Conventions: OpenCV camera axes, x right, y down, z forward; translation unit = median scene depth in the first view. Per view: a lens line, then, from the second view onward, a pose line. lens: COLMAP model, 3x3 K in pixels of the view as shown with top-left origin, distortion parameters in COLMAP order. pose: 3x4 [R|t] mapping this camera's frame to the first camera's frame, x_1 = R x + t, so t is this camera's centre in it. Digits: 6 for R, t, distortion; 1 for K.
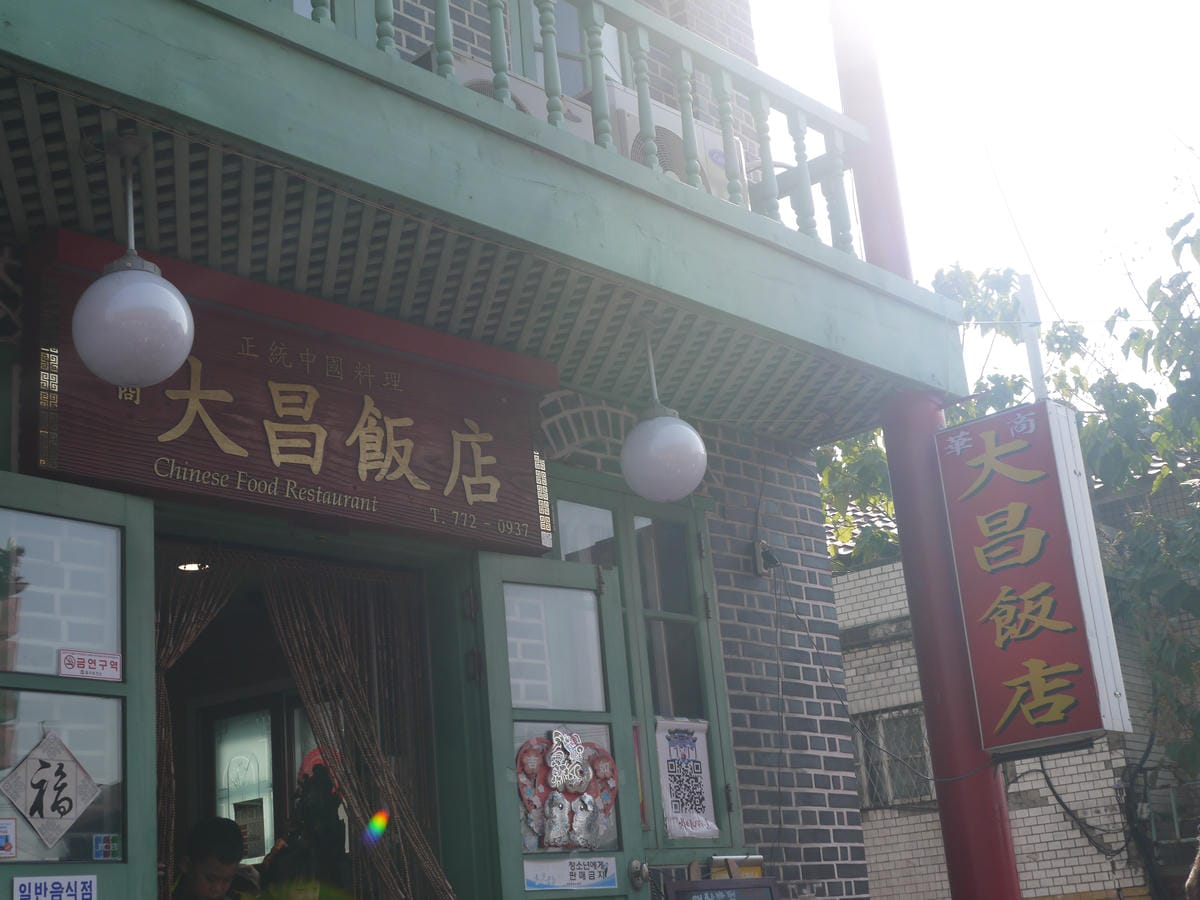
lens RADIAL K [[1684.9, 0, 600.0], [0, 1684.9, 450.0], [0, 0, 1]] dist [0.001986, 0.004678]
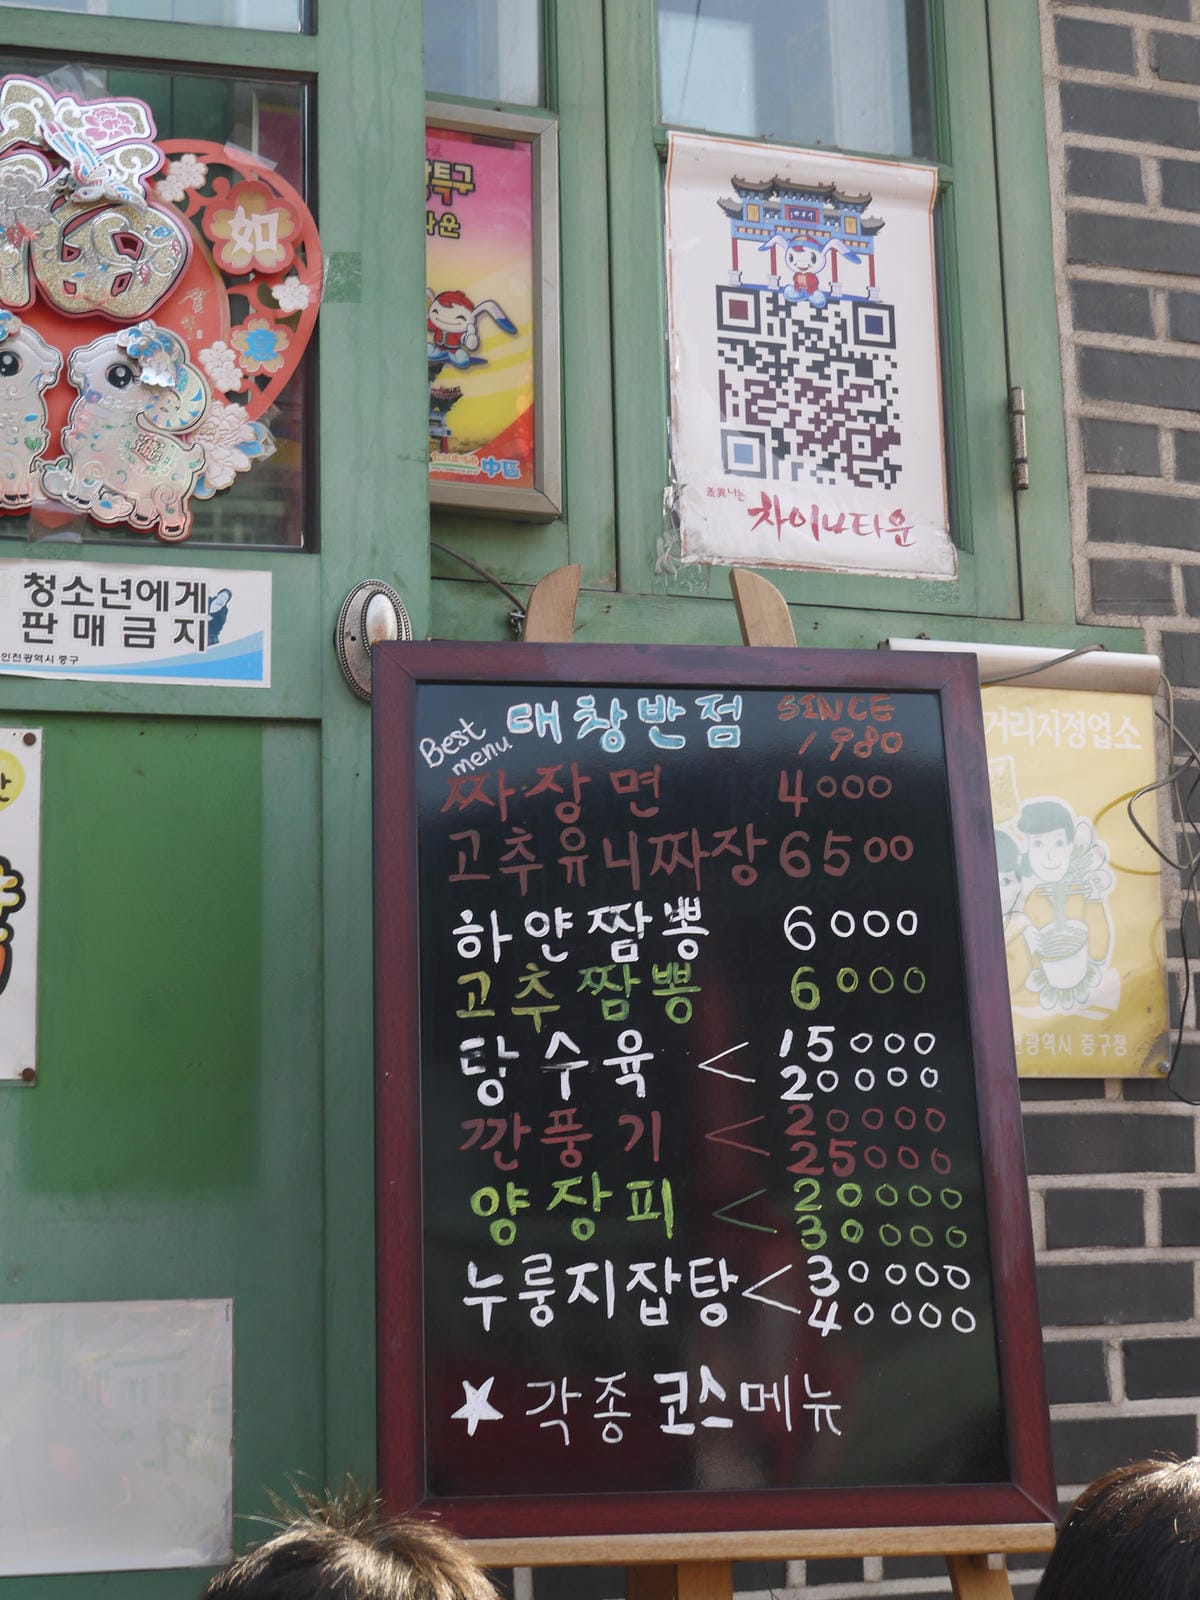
lens RADIAL K [[2566.6, 0, 600.0], [0, 2566.6, 800.0], [0, 0, 1]] dist [0.015338, -0.117506]
pose [[0.889777, -0.014940, -0.456151, 0.204609], [0.080603, 0.988898, 0.124839, 0.210538], [0.449221, -0.147846, 0.881103, 0.620094]]
